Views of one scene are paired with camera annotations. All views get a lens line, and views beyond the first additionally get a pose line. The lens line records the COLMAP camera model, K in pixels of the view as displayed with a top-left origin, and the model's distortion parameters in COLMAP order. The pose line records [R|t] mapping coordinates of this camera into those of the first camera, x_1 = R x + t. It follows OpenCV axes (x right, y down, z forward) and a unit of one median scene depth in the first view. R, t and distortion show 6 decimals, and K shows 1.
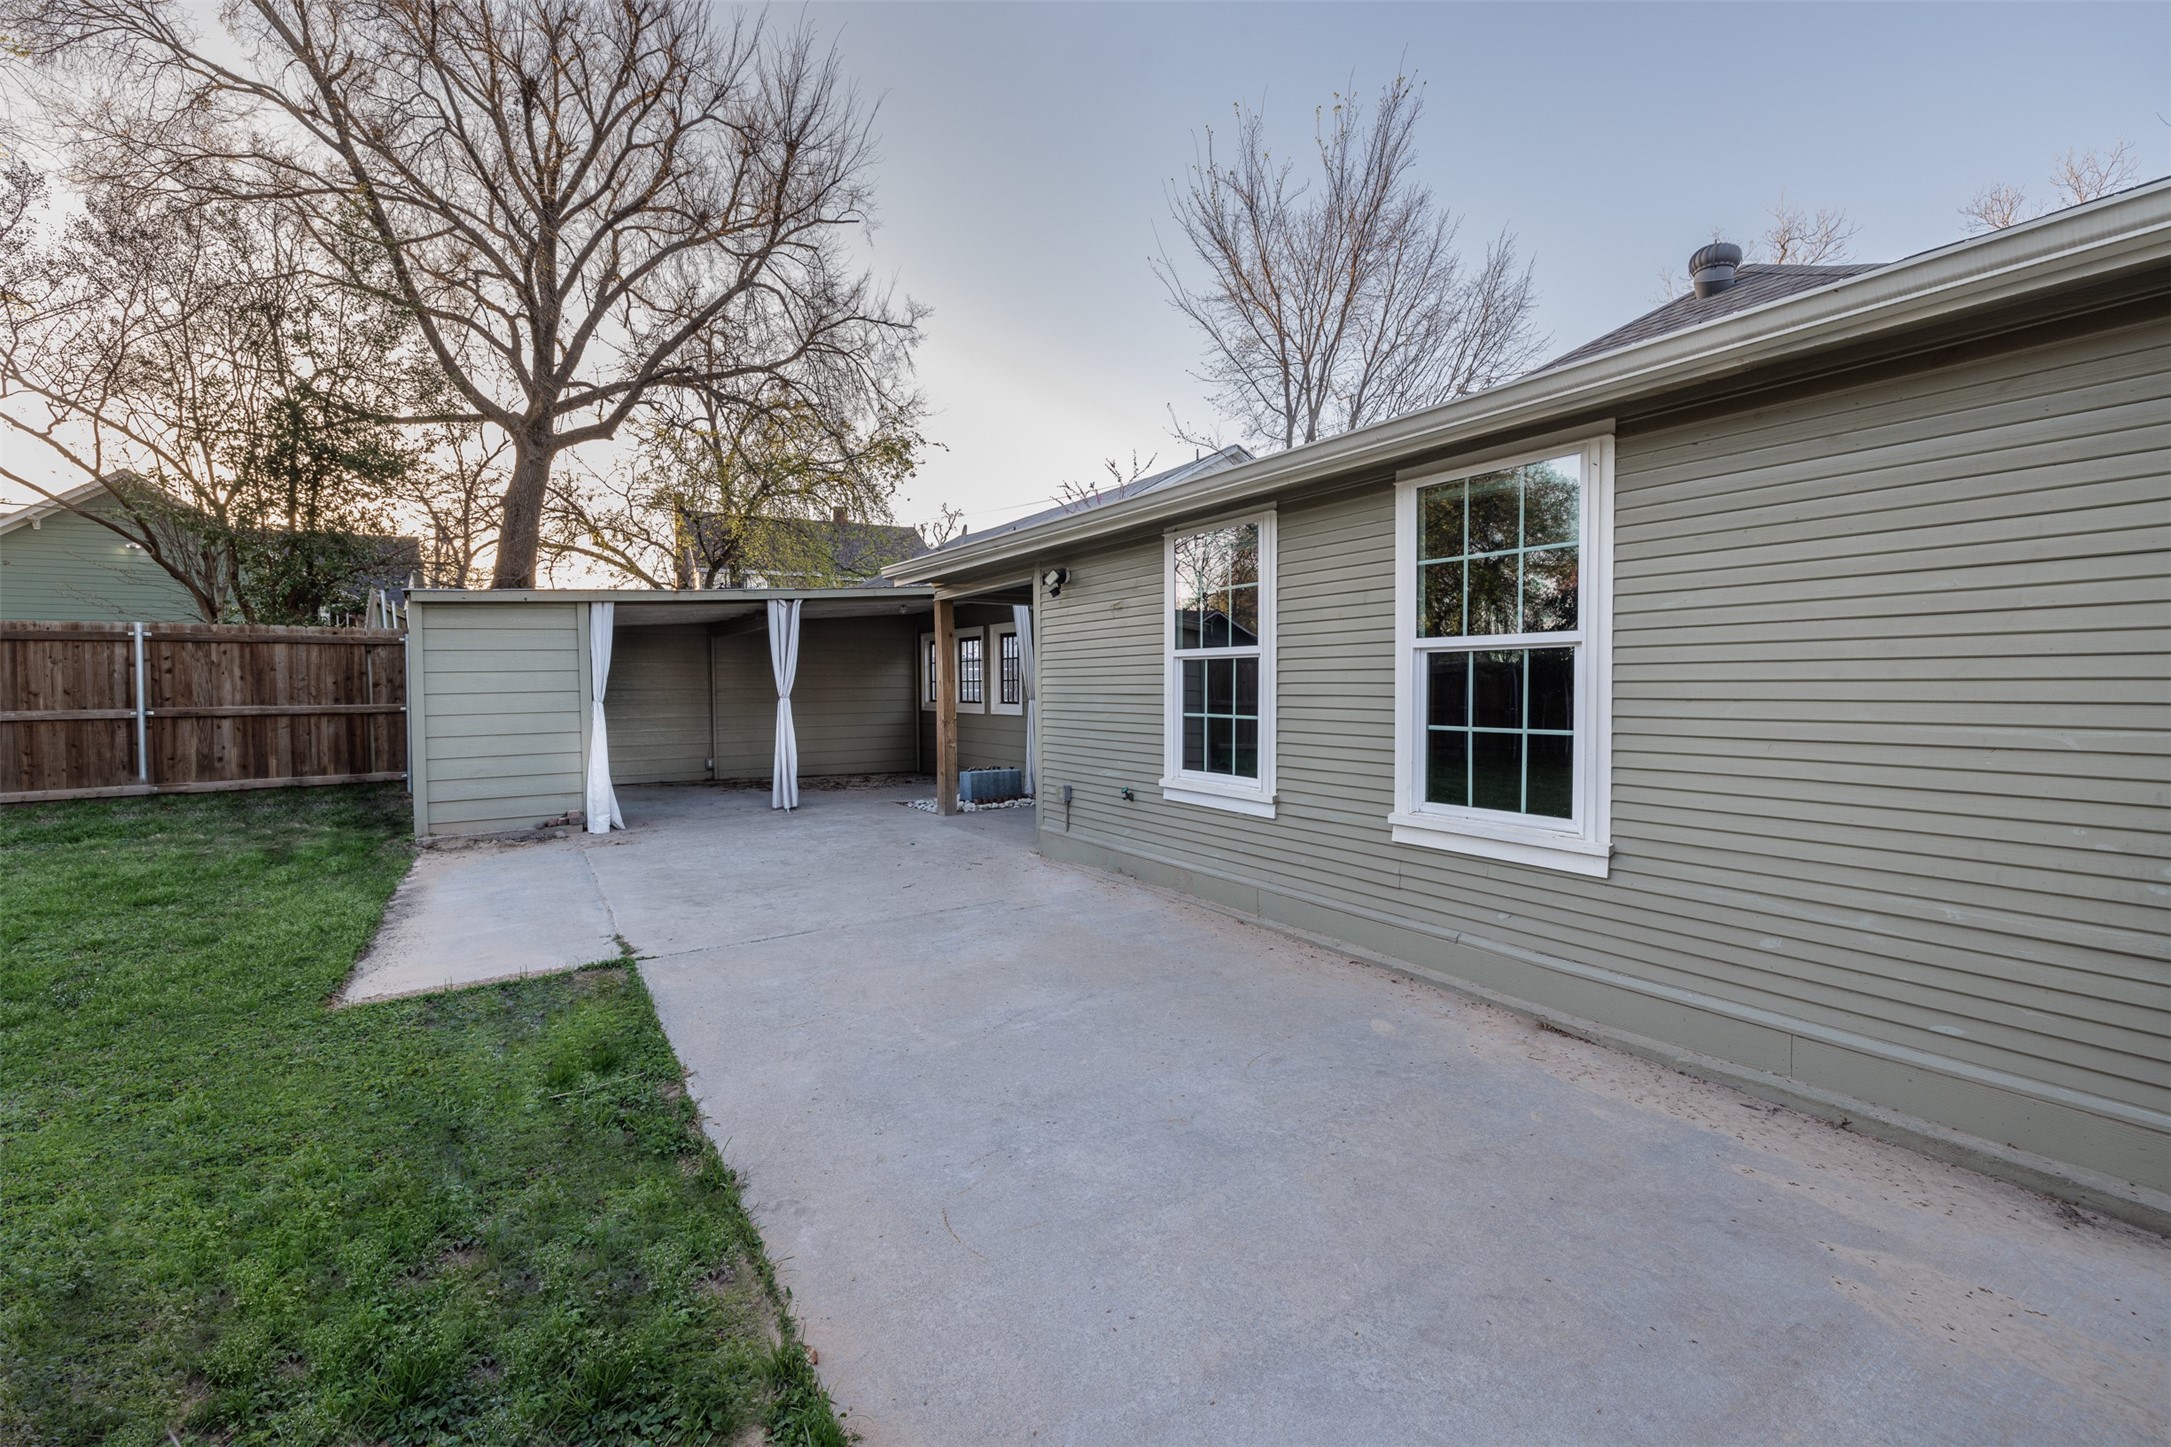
lens RADIAL K [[914.9, 0, 1076.3], [0, 914.9, 693.6], [0, 0, 1]] dist [0.001903, 0.000284]
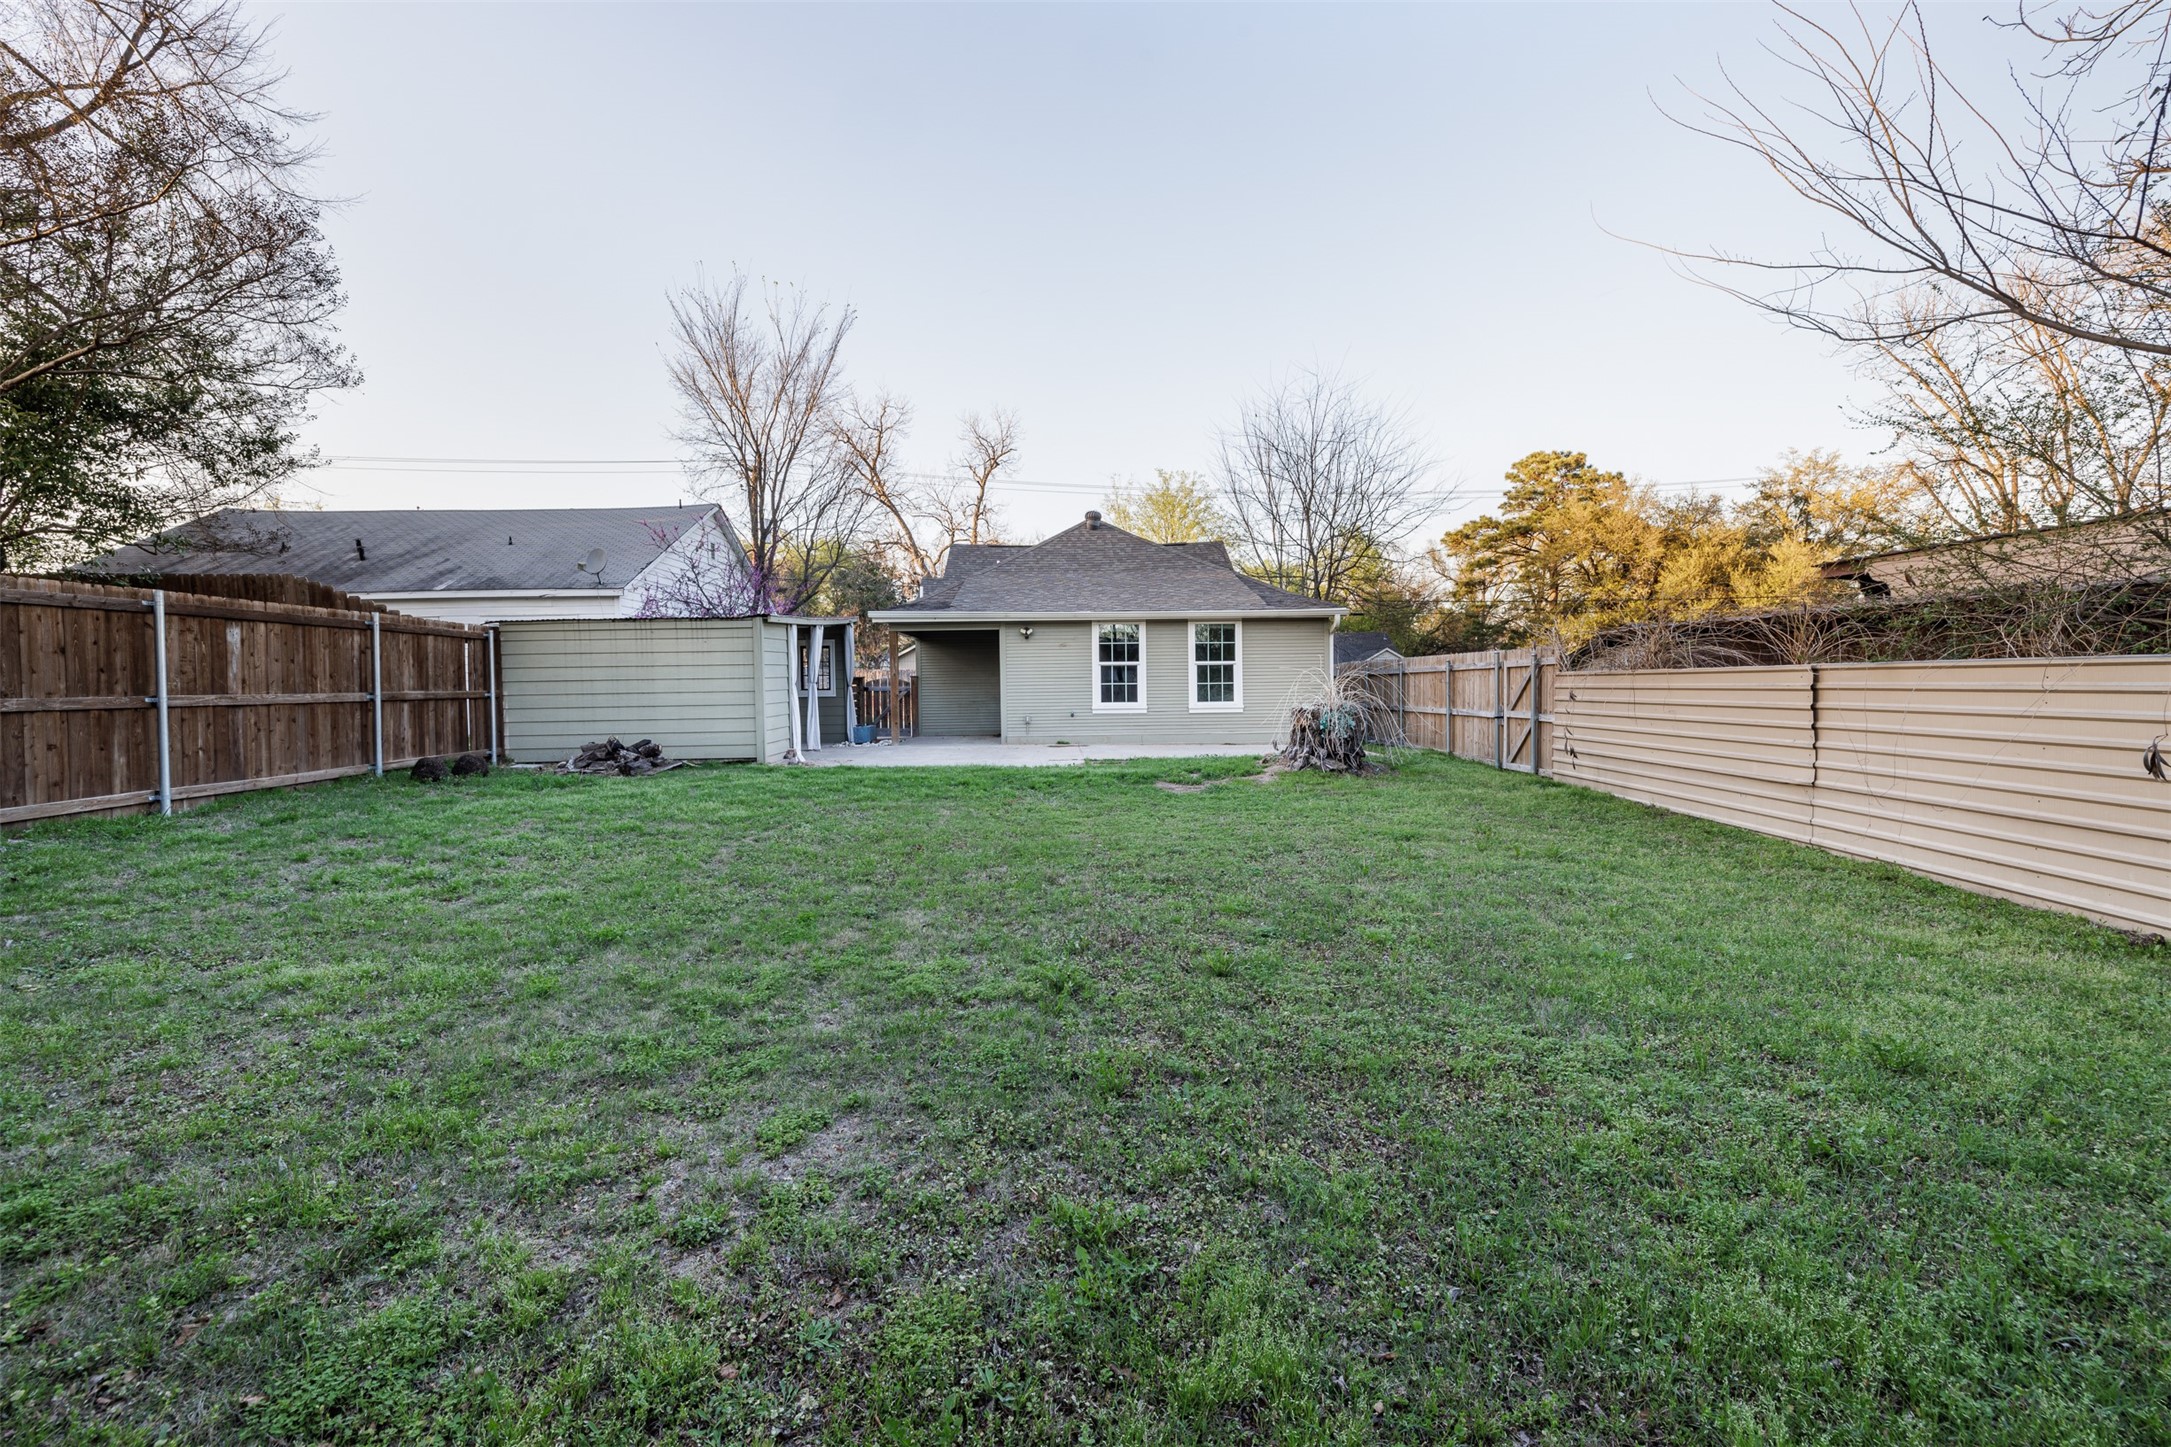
lens RADIAL K [[914.9, 0, 1076.3], [0, 914.9, 693.6], [0, 0, 1]] dist [0.001903, 0.000284]
pose [[0.478299, -0.013227, 0.878098, -2.562804], [0.009472, 0.999906, 0.009902, 0.026784], [-0.878146, 0.003581, 0.478379, -0.354449]]
